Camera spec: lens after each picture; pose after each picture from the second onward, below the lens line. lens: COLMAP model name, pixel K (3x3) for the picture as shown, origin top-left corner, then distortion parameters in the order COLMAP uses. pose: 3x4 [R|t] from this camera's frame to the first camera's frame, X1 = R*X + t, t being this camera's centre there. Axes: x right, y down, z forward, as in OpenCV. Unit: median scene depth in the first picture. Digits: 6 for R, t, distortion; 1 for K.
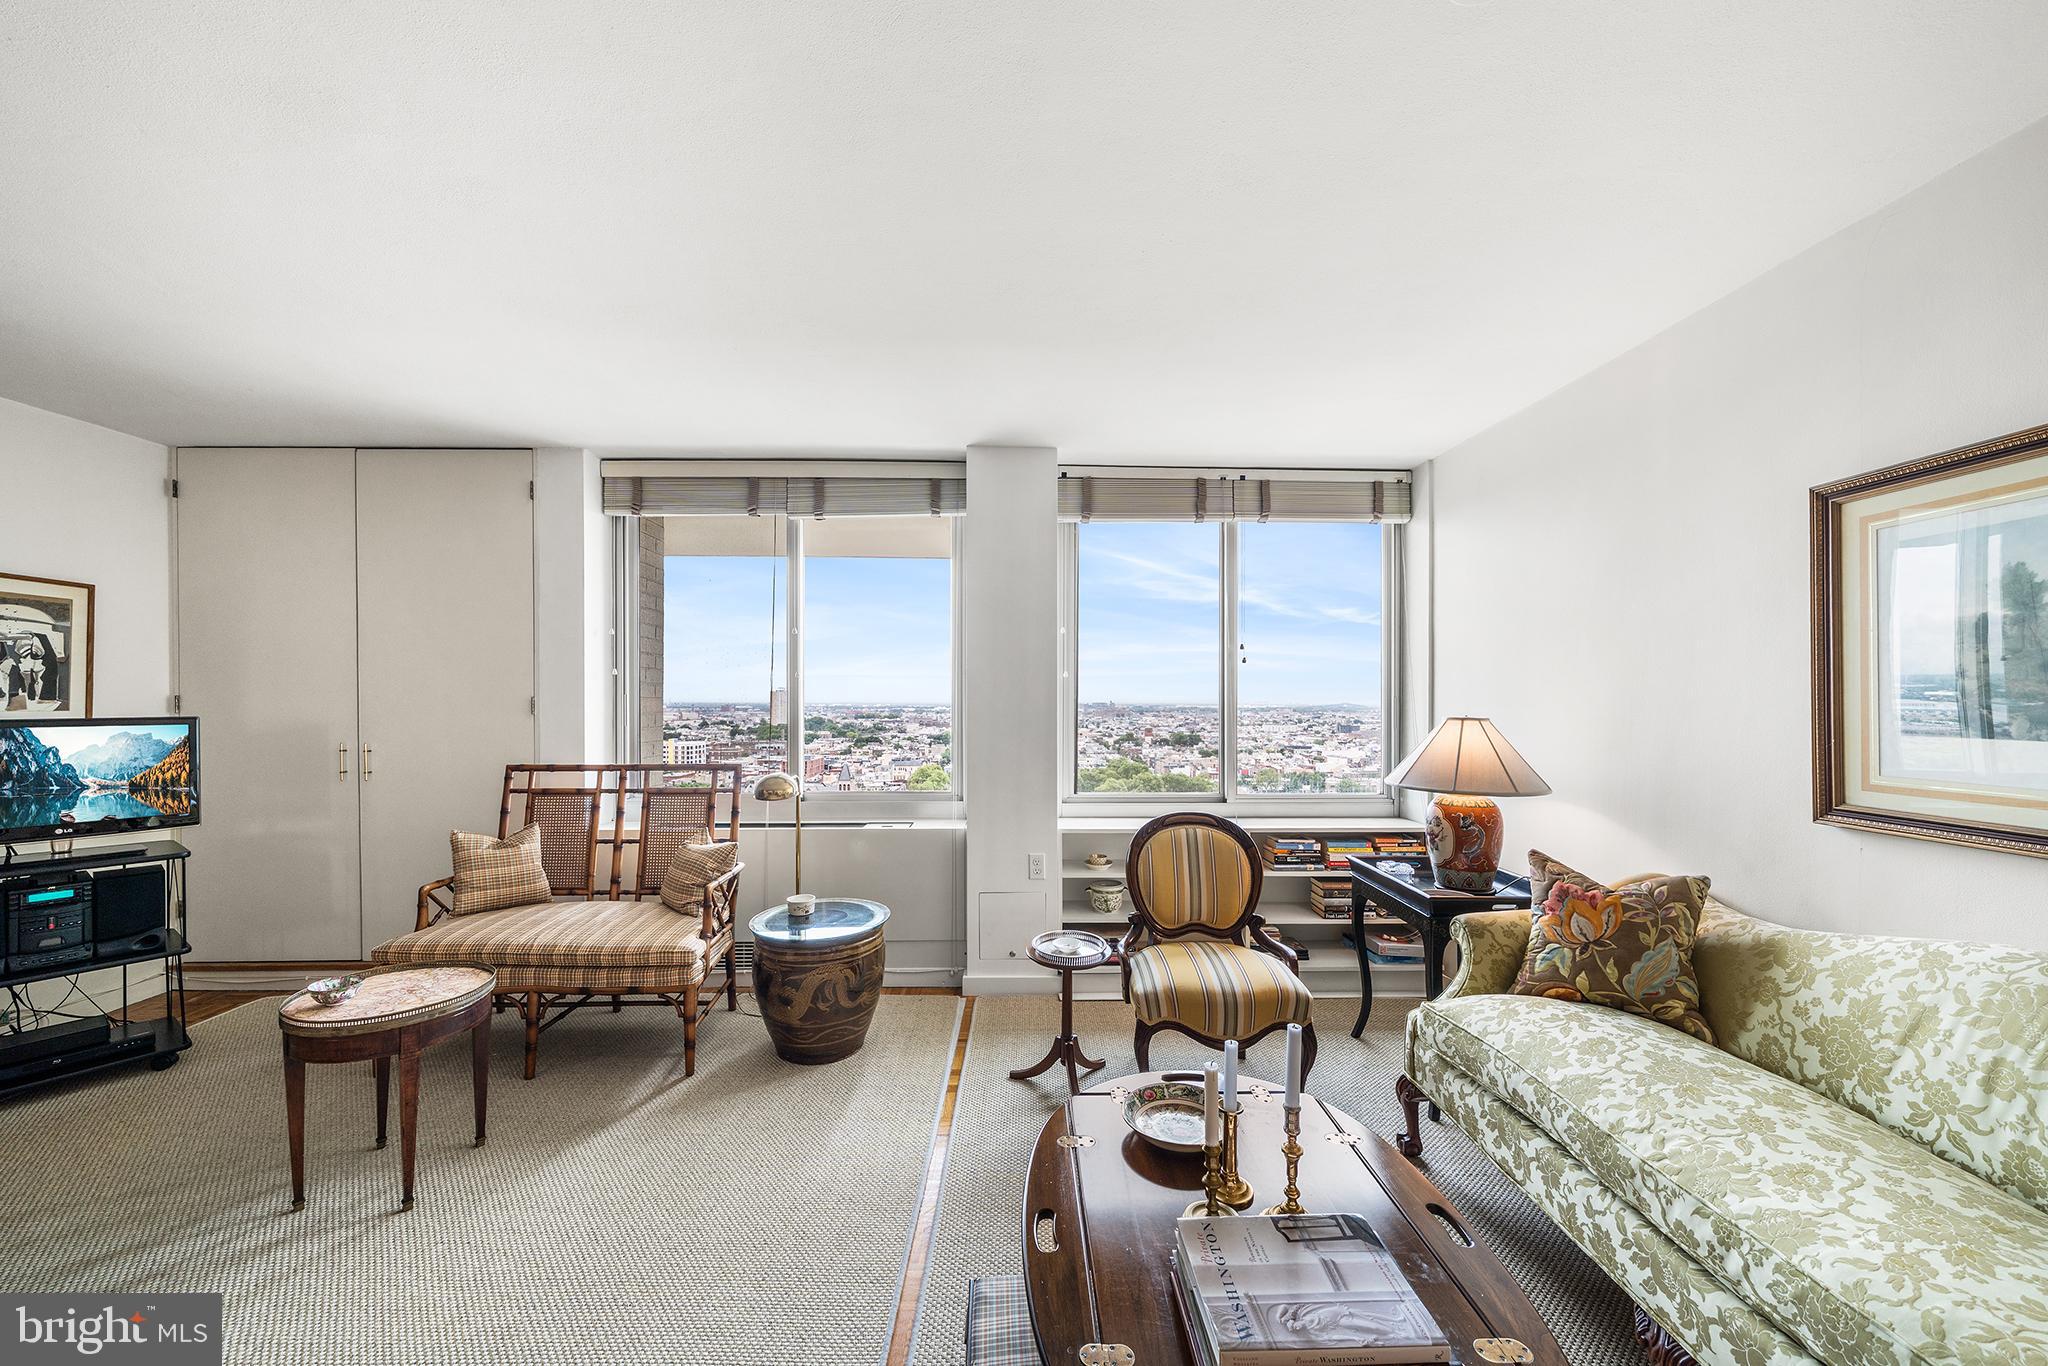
lens RADIAL K [[759.3, 0, 1020.4], [0, 759.3, 698.3], [0, 0, 1]] dist [-0.003757, 0.000695]
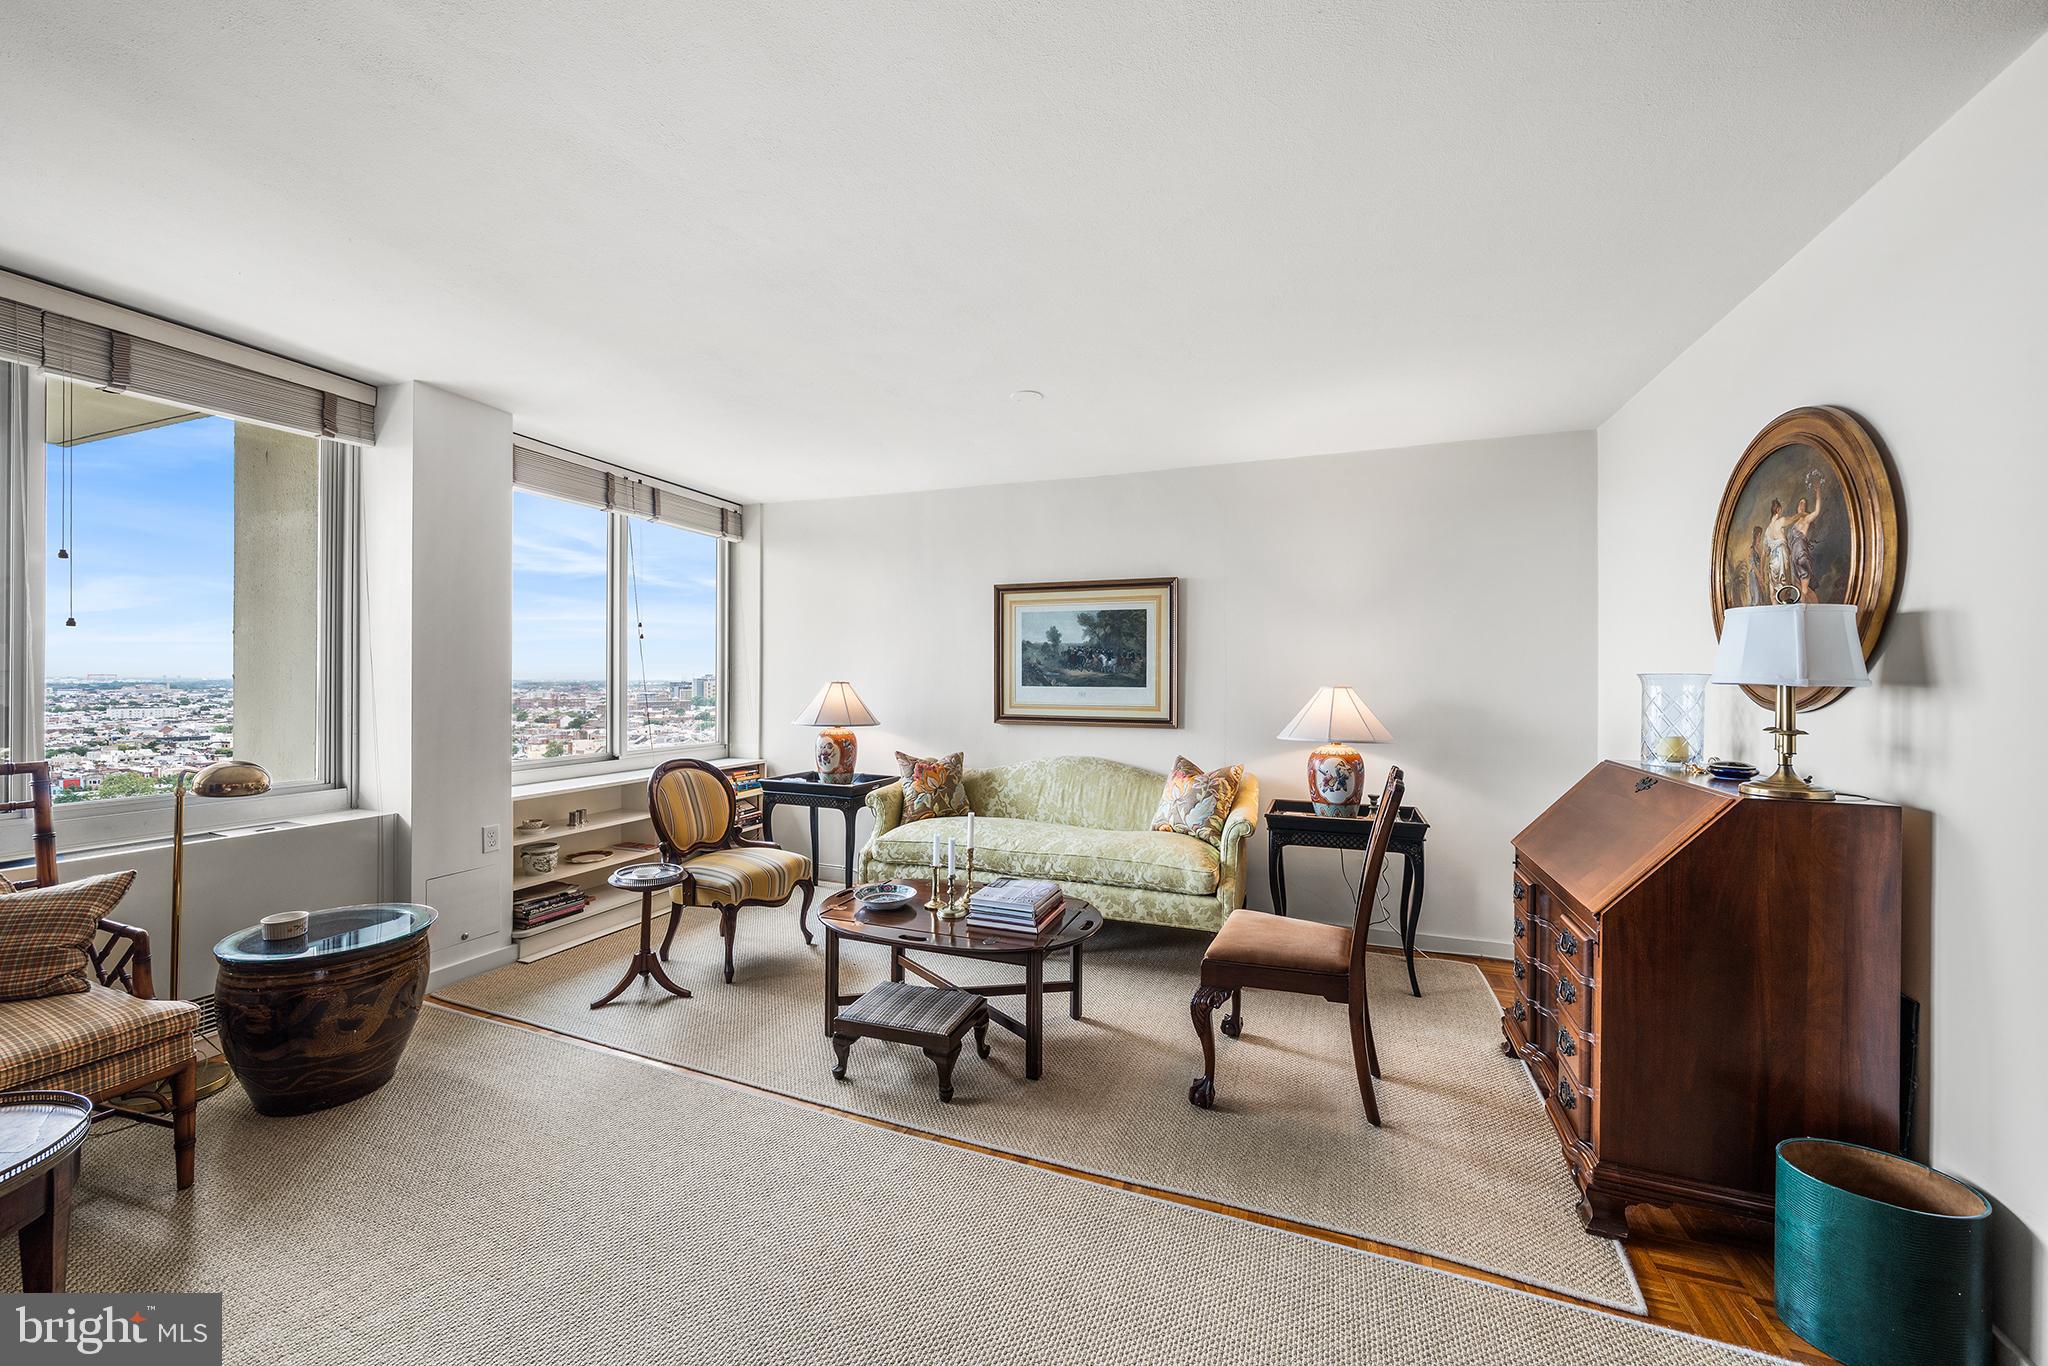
lens RADIAL K [[759.3, 0, 1016.2], [0, 759.3, 681.0], [0, 0, 1]] dist [-0.003757, 0.000695]
pose [[0.376354, -0.000899, 0.926475, -0.803424], [-0.008613, 0.999953, 0.004470, 0.012767], [-0.926436, -0.009662, 0.376329, 0.016497]]
